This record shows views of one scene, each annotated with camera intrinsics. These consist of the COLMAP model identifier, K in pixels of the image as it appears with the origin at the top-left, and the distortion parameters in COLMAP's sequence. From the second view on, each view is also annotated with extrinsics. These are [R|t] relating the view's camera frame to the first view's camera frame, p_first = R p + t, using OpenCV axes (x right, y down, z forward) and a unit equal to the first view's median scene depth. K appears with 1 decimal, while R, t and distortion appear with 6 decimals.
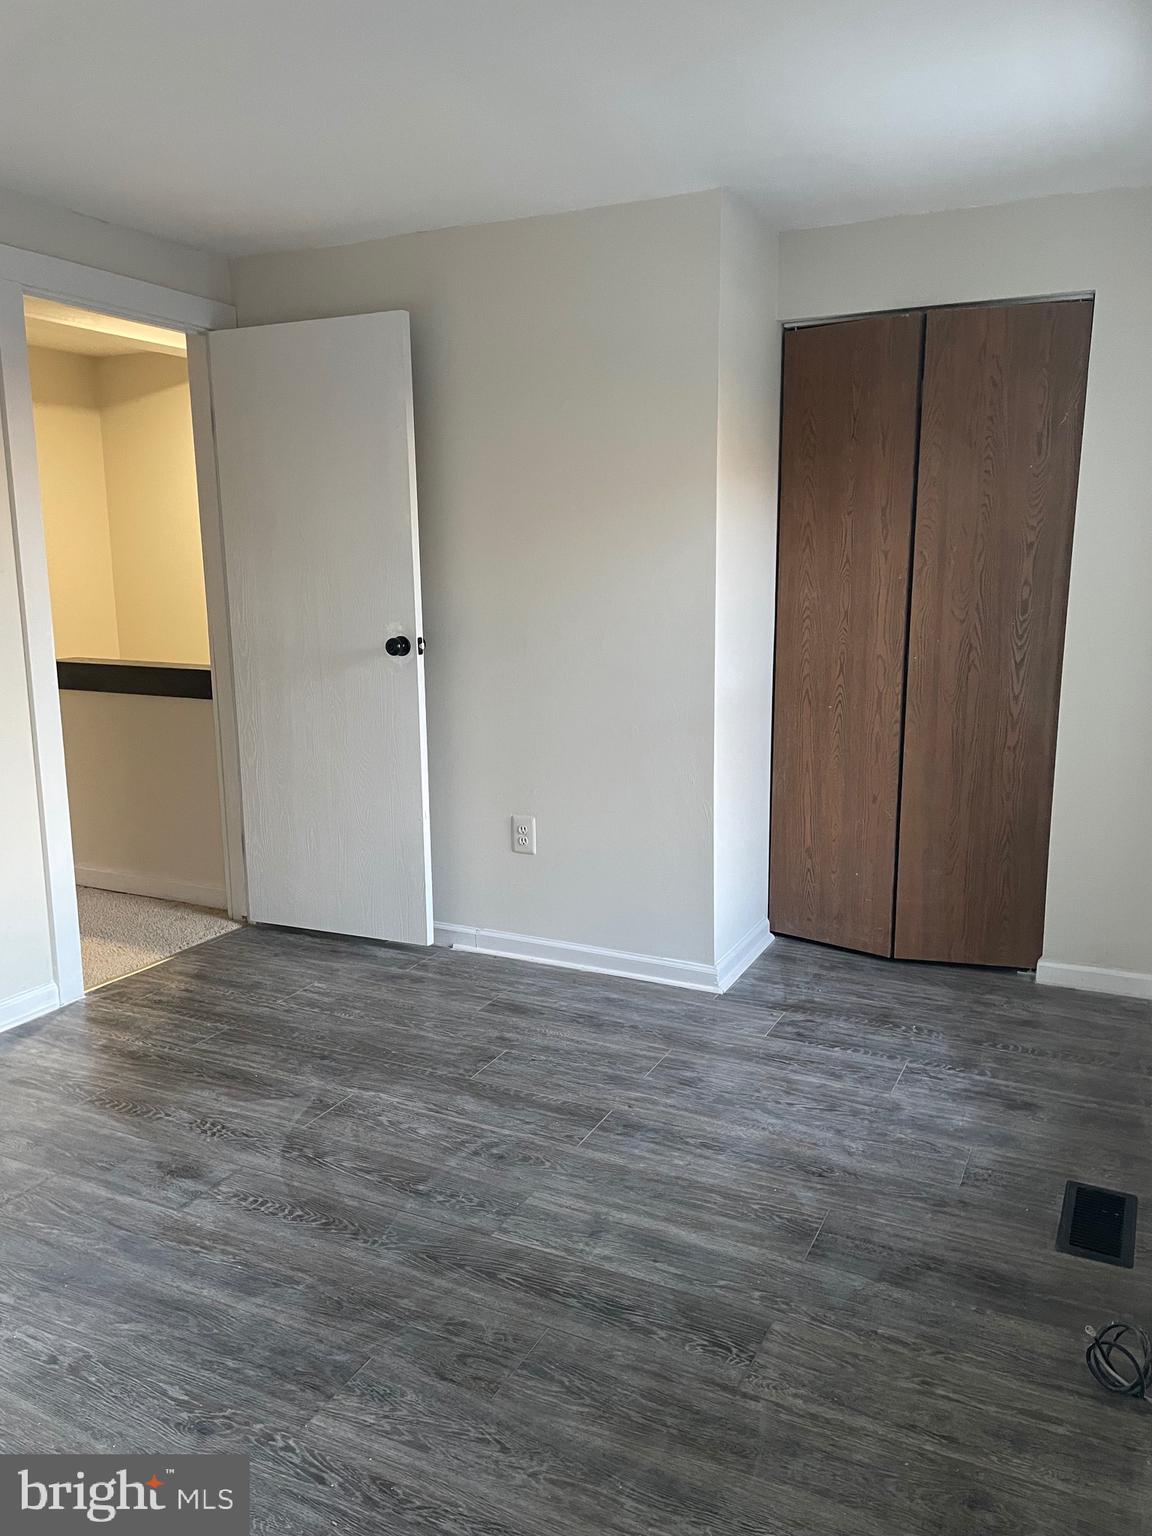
lens RADIAL K [[1156.9, 0, 579.3], [0, 1156.9, 767.4], [0, 0, 1]] dist [-0.048961, -0.019336]
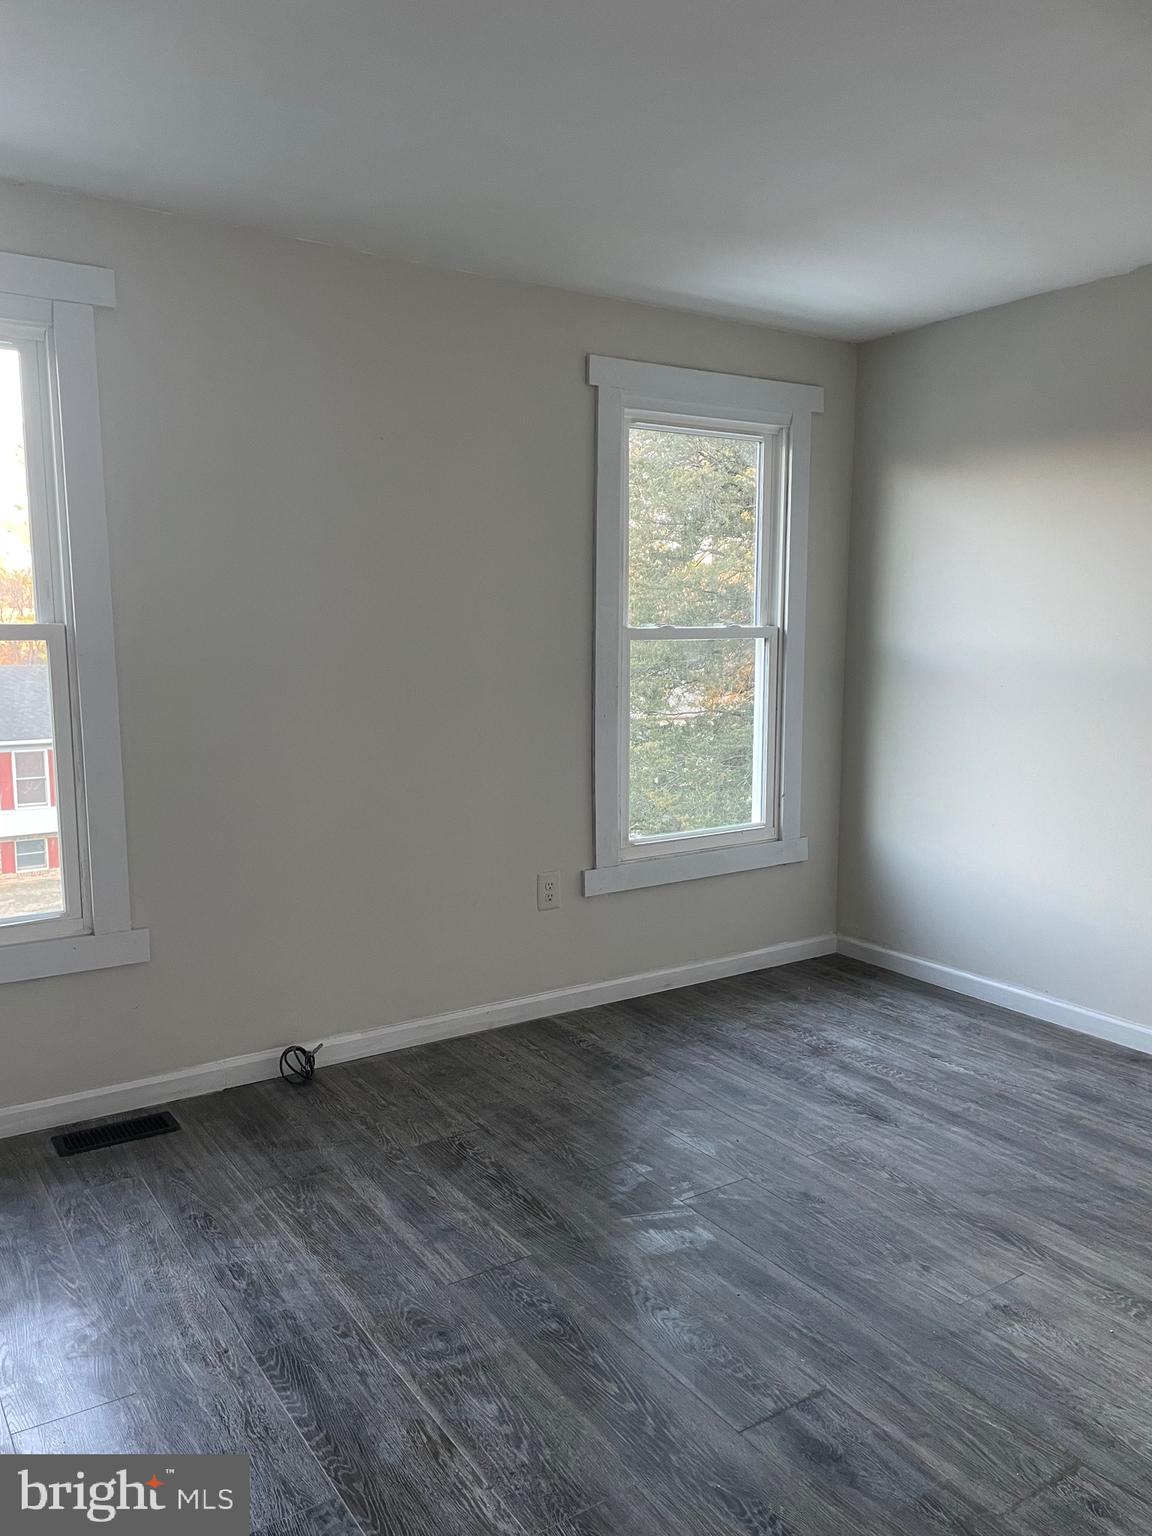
lens RADIAL K [[1156.9, 0, 574.6], [0, 1156.9, 768.5], [0, 0, 1]] dist [-0.048961, -0.019336]
pose [[-0.867223, -0.066222, 0.493498, -0.580568], [0.082688, 0.958201, 0.273888, -0.291009], [-0.491007, 0.278328, -0.825497, 1.672576]]
